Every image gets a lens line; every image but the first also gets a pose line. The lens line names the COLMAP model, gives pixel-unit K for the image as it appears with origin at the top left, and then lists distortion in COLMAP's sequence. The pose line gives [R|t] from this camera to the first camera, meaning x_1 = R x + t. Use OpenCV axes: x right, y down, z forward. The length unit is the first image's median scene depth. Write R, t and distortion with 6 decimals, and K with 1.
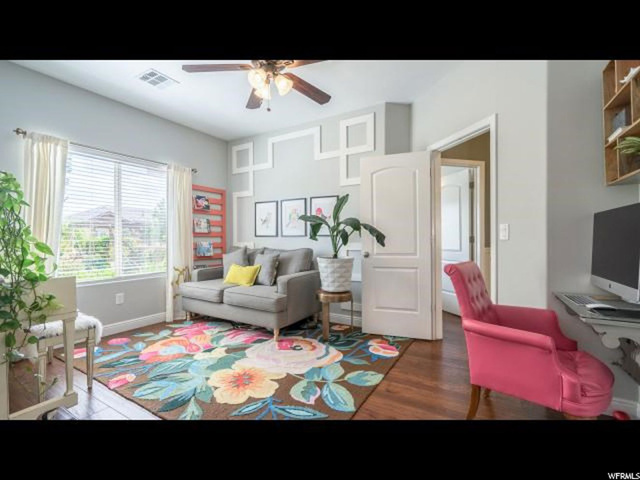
lens RADIAL K [[292.8, 0, 319.0], [0, 292.8, 236.6], [0, 0, 1]] dist [-0.003967, -0.000478]
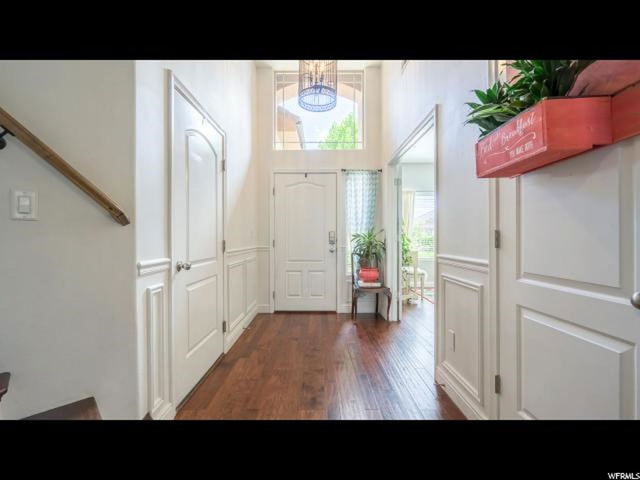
lens RADIAL K [[292.8, 0, 319.0], [0, 292.8, 236.6], [0, 0, 1]] dist [-0.003967, -0.000478]
pose [[0.523575, 0.007318, -0.851948, 0.409270], [-0.004752, 0.999973, 0.005669, -0.003860], [0.851966, 0.001081, 0.523596, -0.492680]]
